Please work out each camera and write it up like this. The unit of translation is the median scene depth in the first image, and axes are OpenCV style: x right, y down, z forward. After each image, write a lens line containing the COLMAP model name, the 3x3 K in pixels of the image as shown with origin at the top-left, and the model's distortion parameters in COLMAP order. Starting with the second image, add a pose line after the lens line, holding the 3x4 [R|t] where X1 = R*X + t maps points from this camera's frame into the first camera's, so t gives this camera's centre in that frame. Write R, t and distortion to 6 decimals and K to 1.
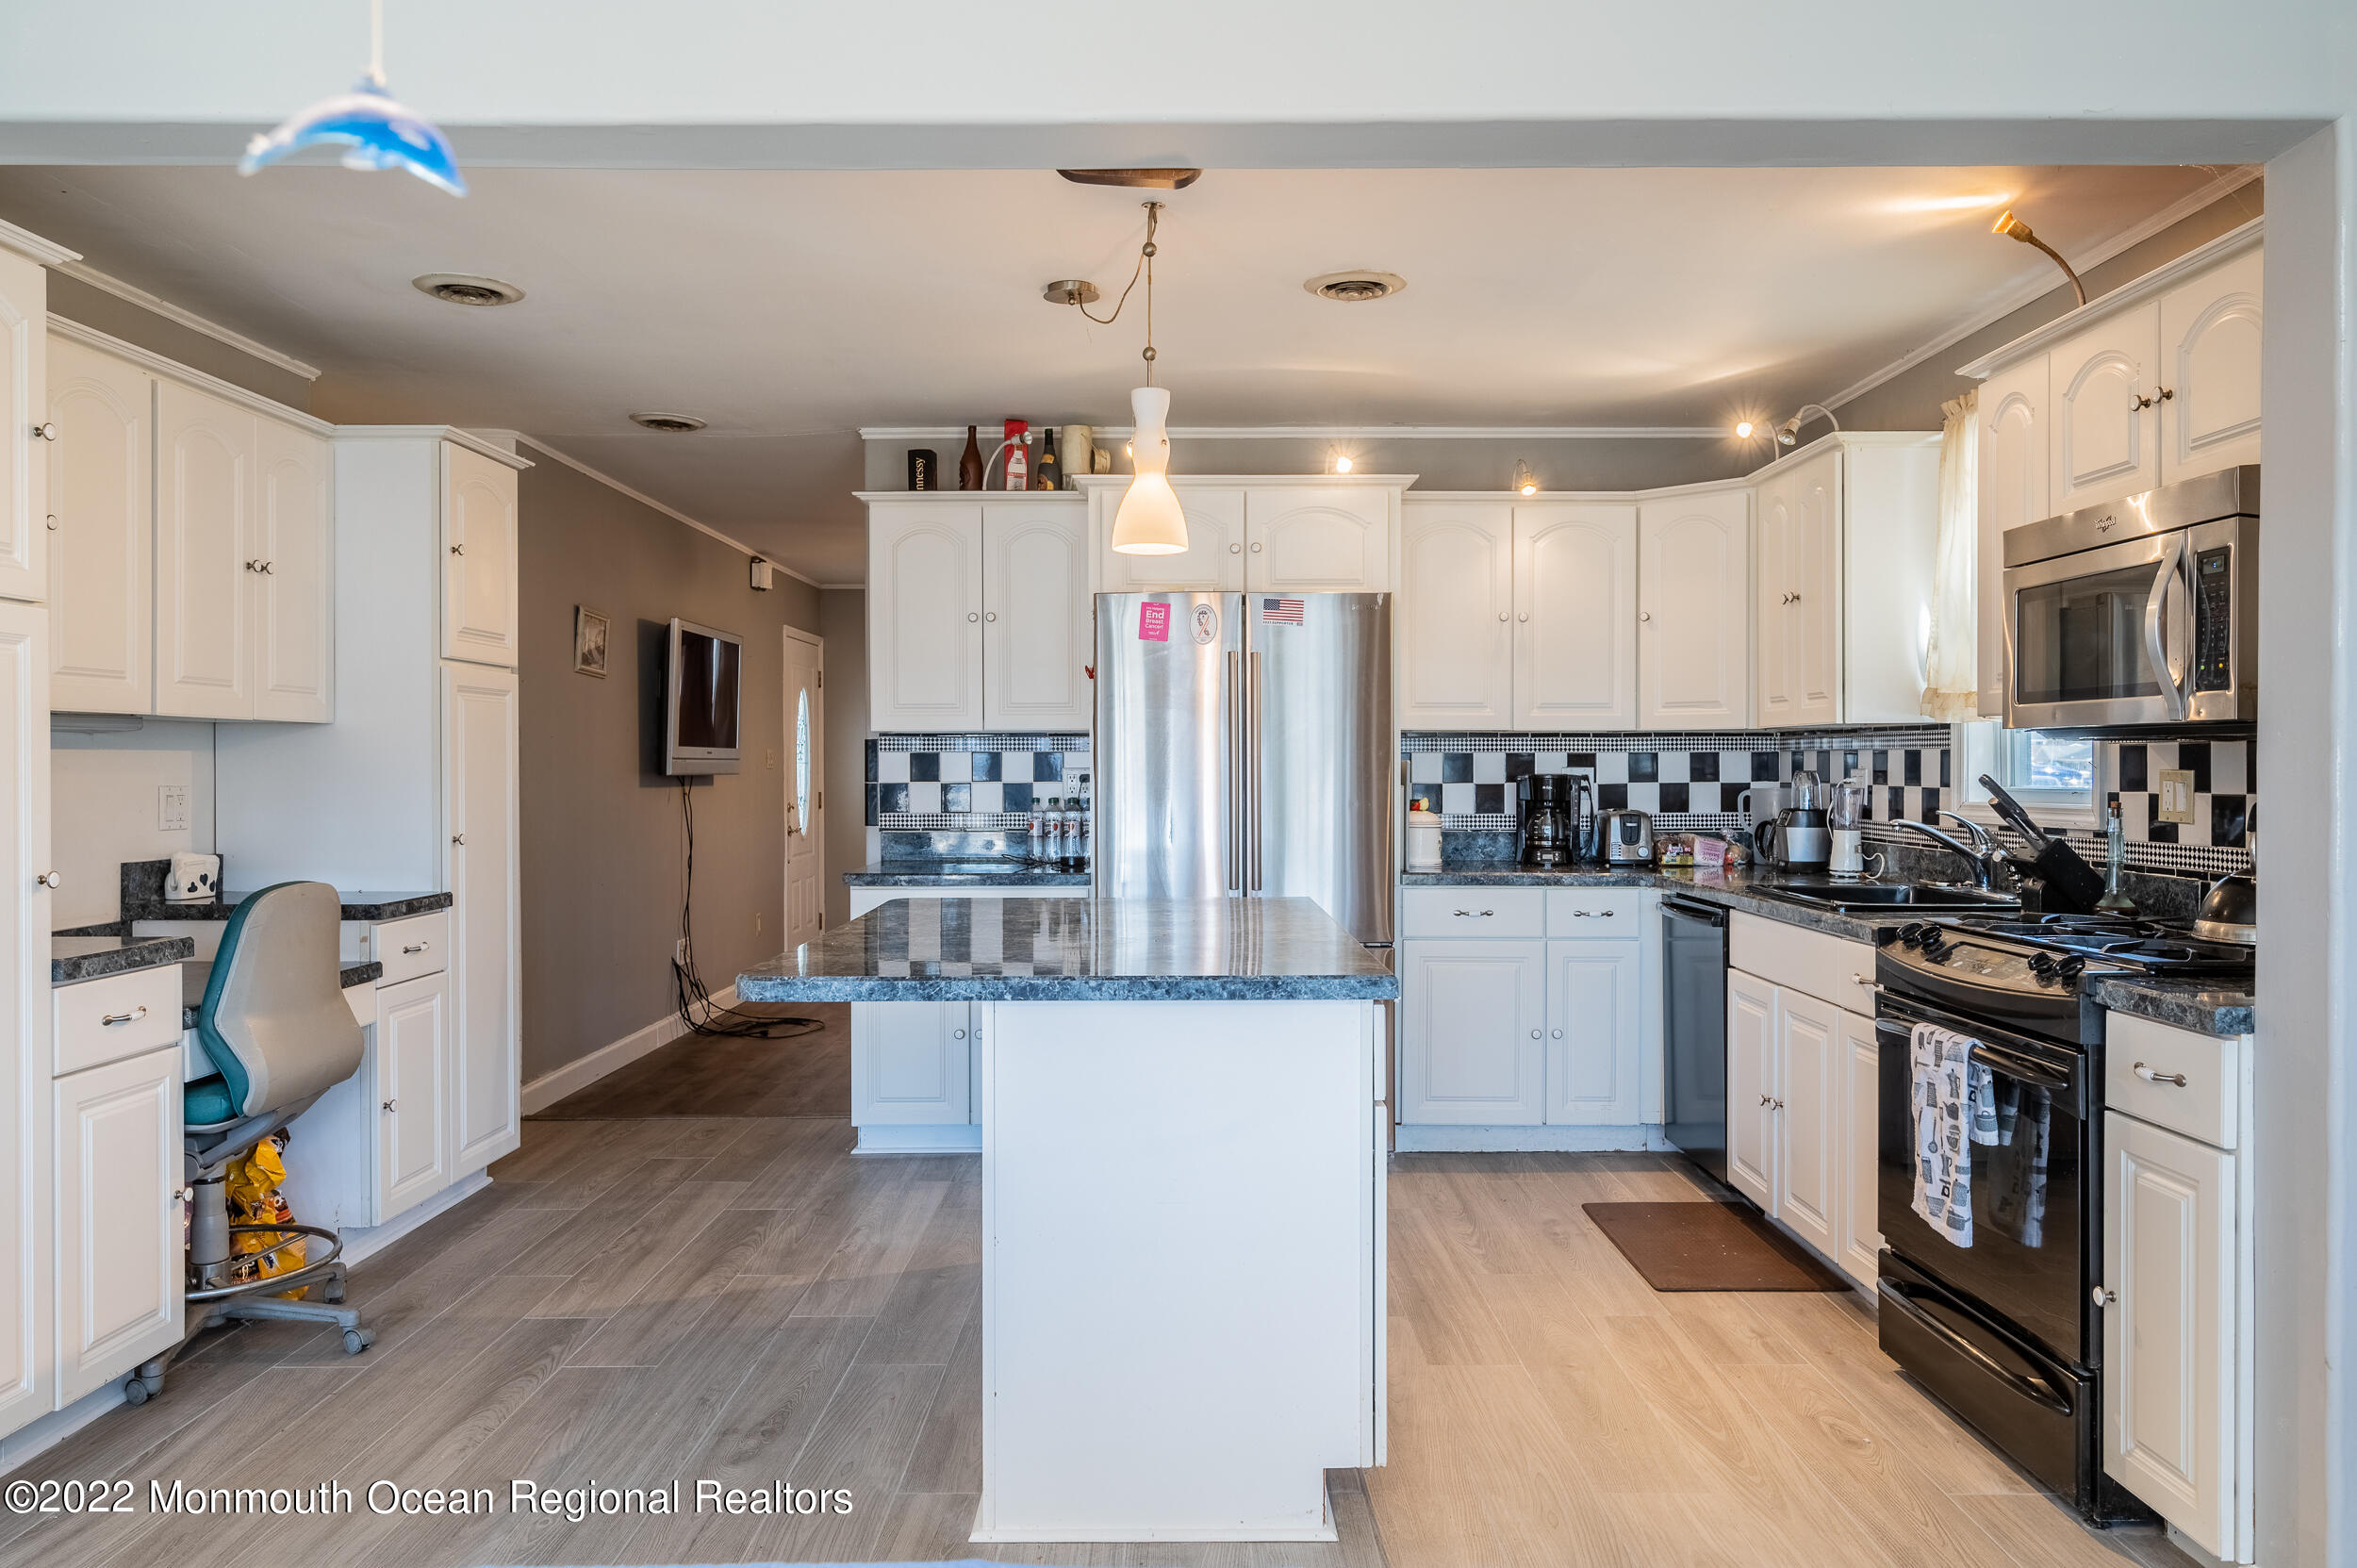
lens RADIAL K [[1674.9, 0, 1192.0], [0, 1674.9, 761.6], [0, 0, 1]] dist [-0.009906, 0.001939]
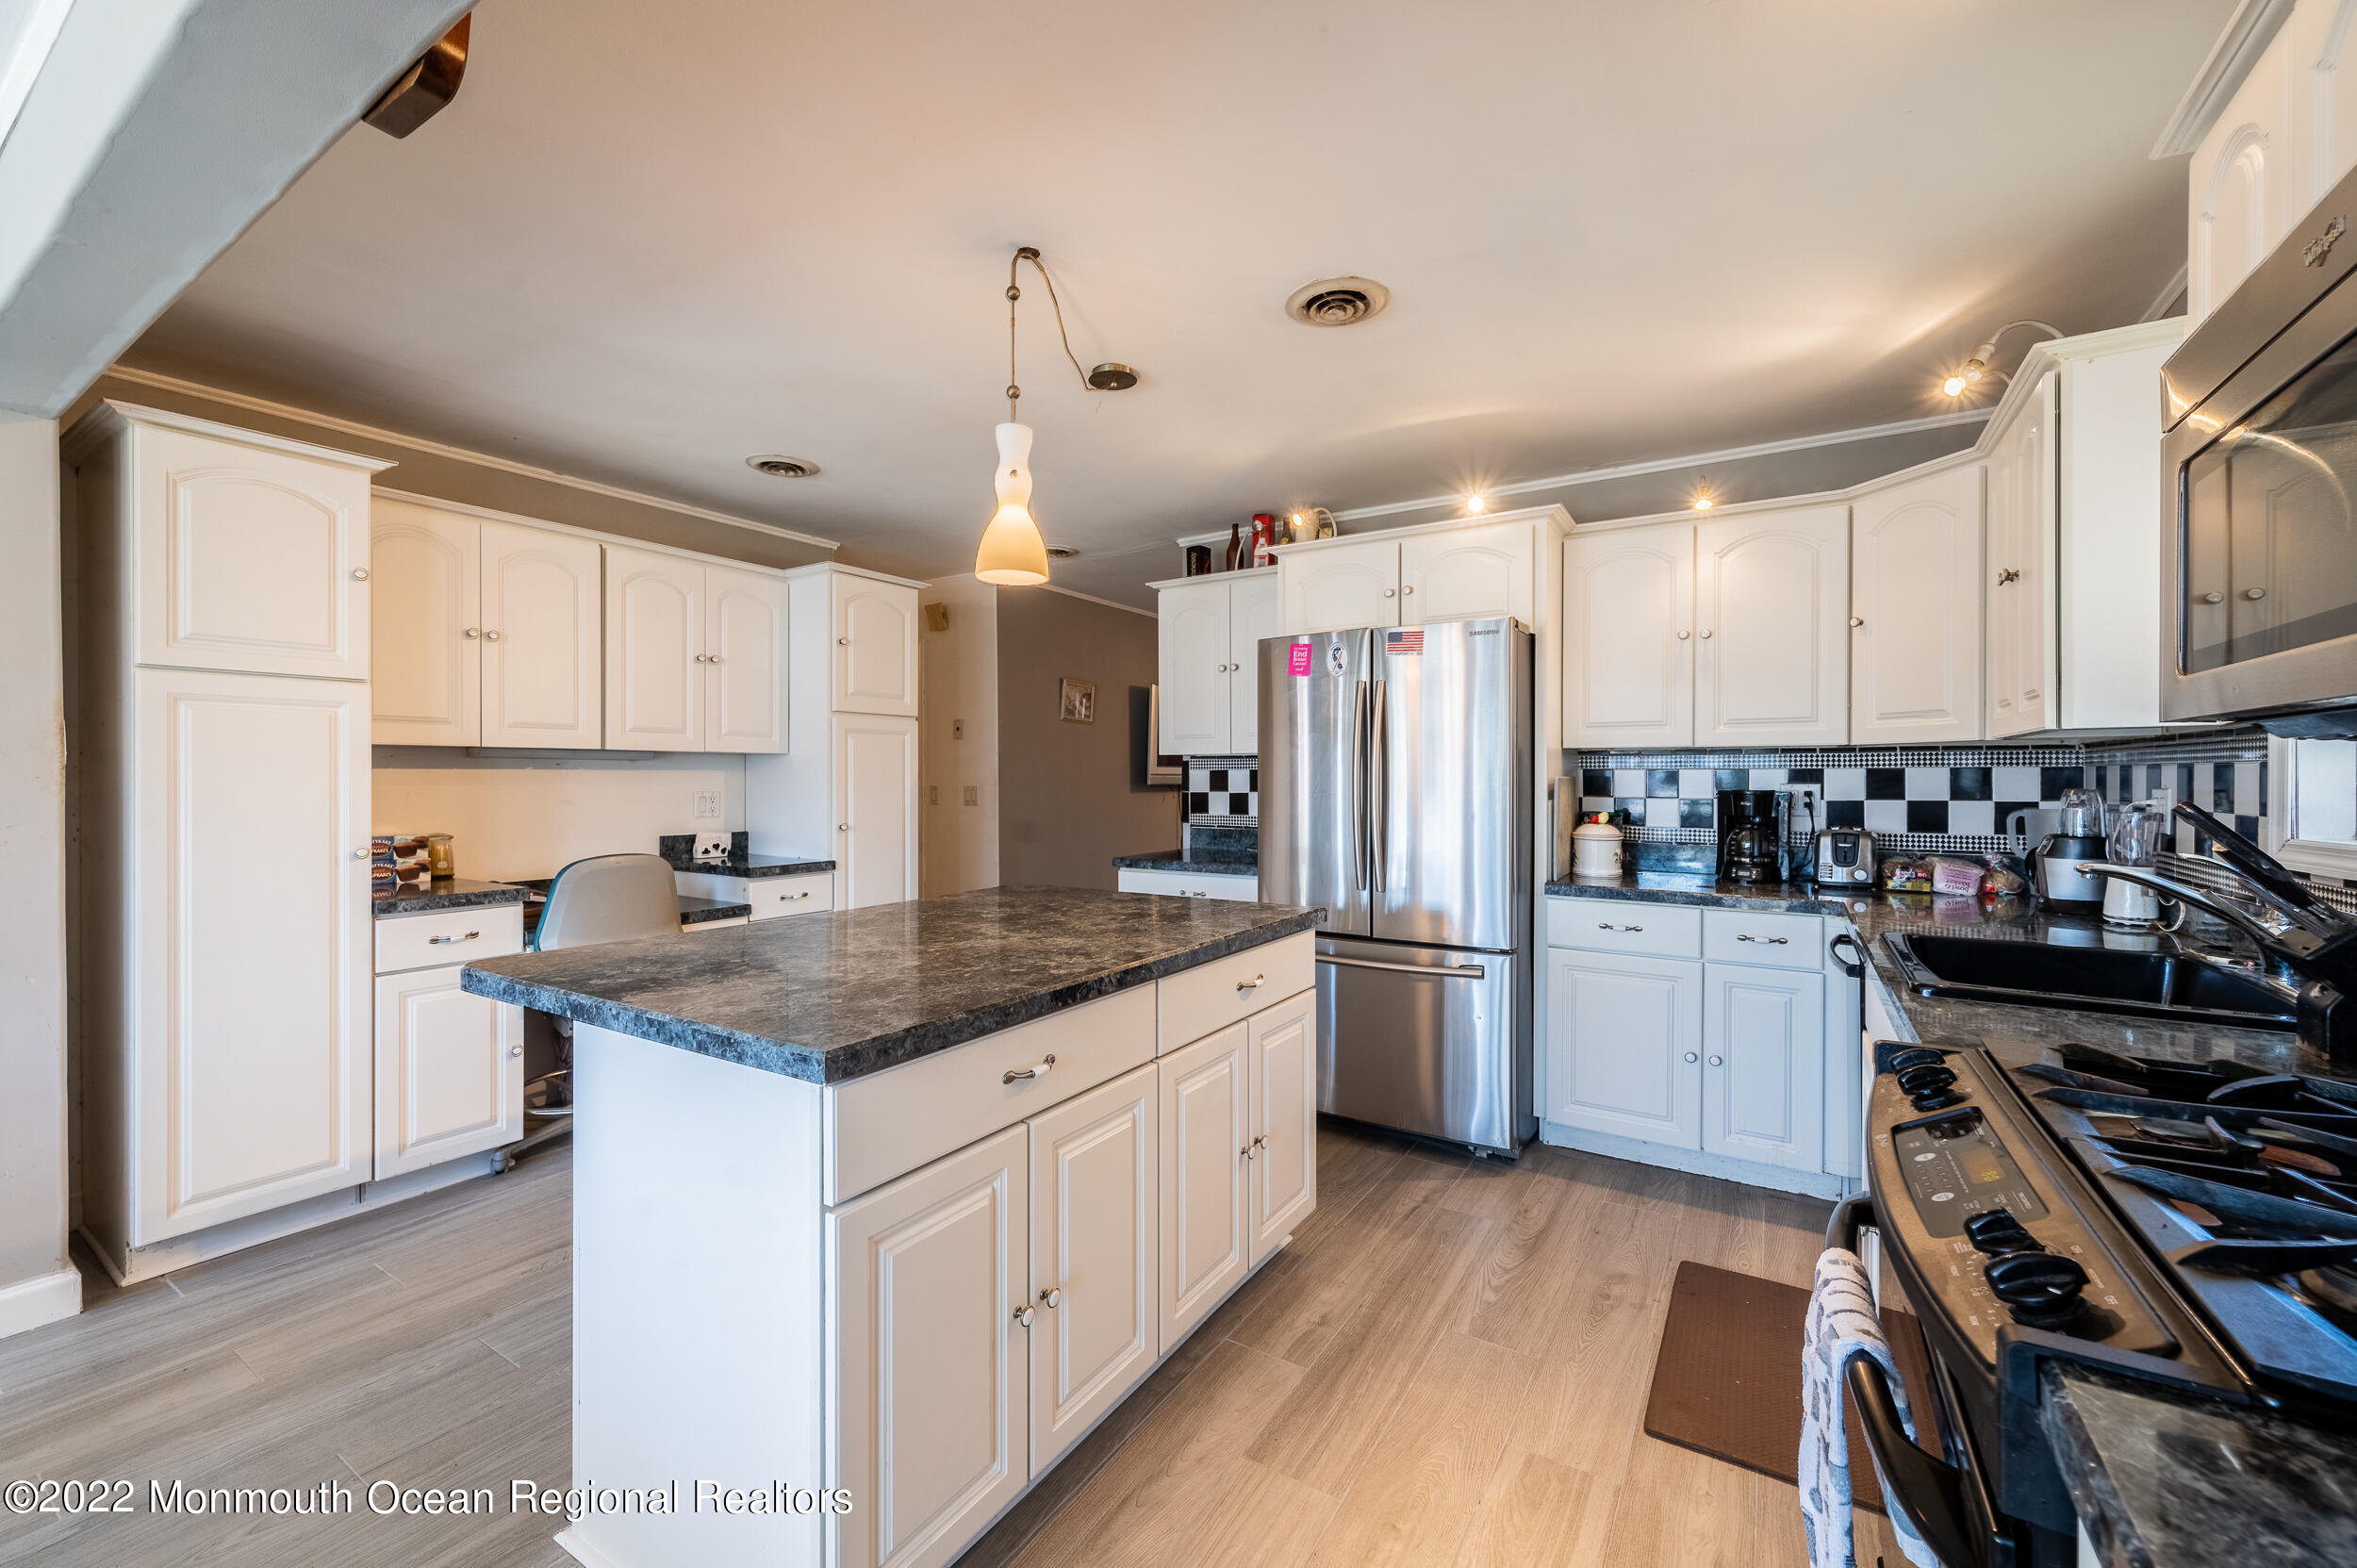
lens RADIAL K [[949.4, 0, 1156.8], [0, 949.4, 778.0], [0, 0, 1]] dist [0.000693, 0.000557]
pose [[0.830584, 0.001585, -0.556891, 0.266210], [-0.000184, 0.999997, 0.002572, -0.001279], [0.556893, -0.002033, 0.830582, 0.384270]]
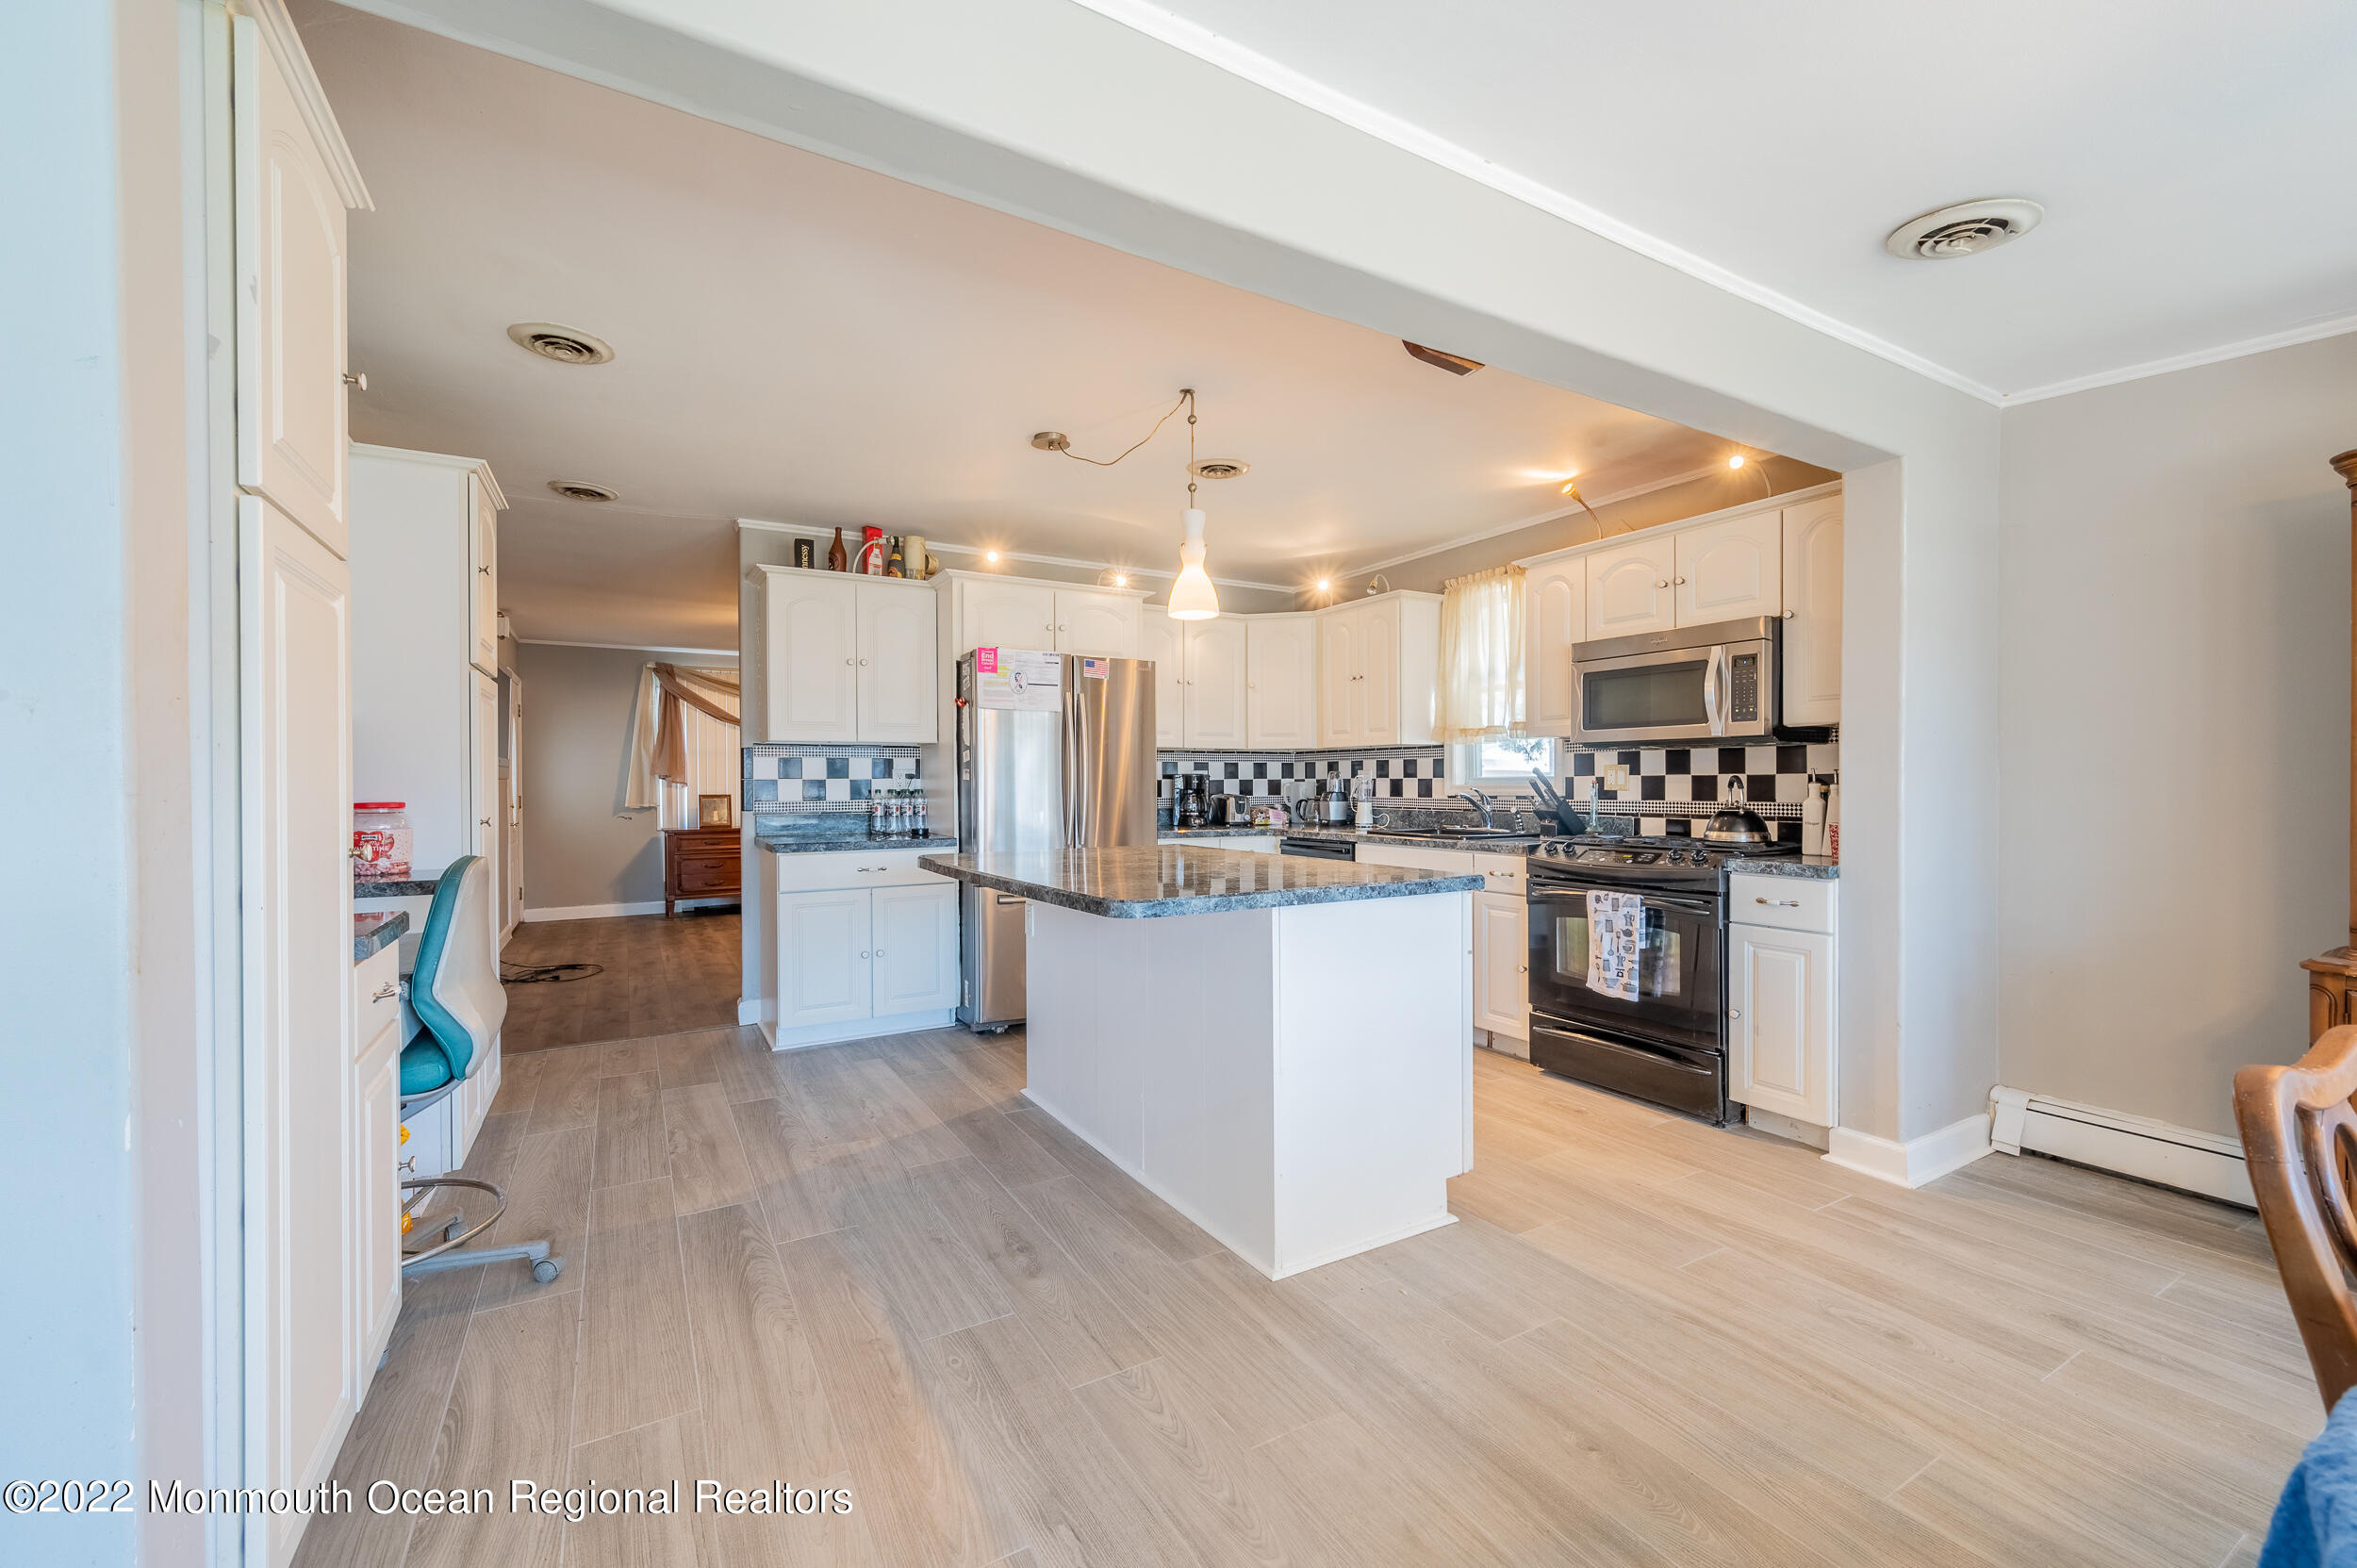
lens RADIAL K [[958.1, 0, 1192.2], [0, 958.1, 781.1], [0, 0, 1]] dist [0.000921, -0.000229]
pose [[0.860926, -0.000660, 0.508730, -0.332504], [0.001414, 0.999998, -0.001096, 0.018411], [-0.508728, 0.001663, 0.860926, 0.172597]]
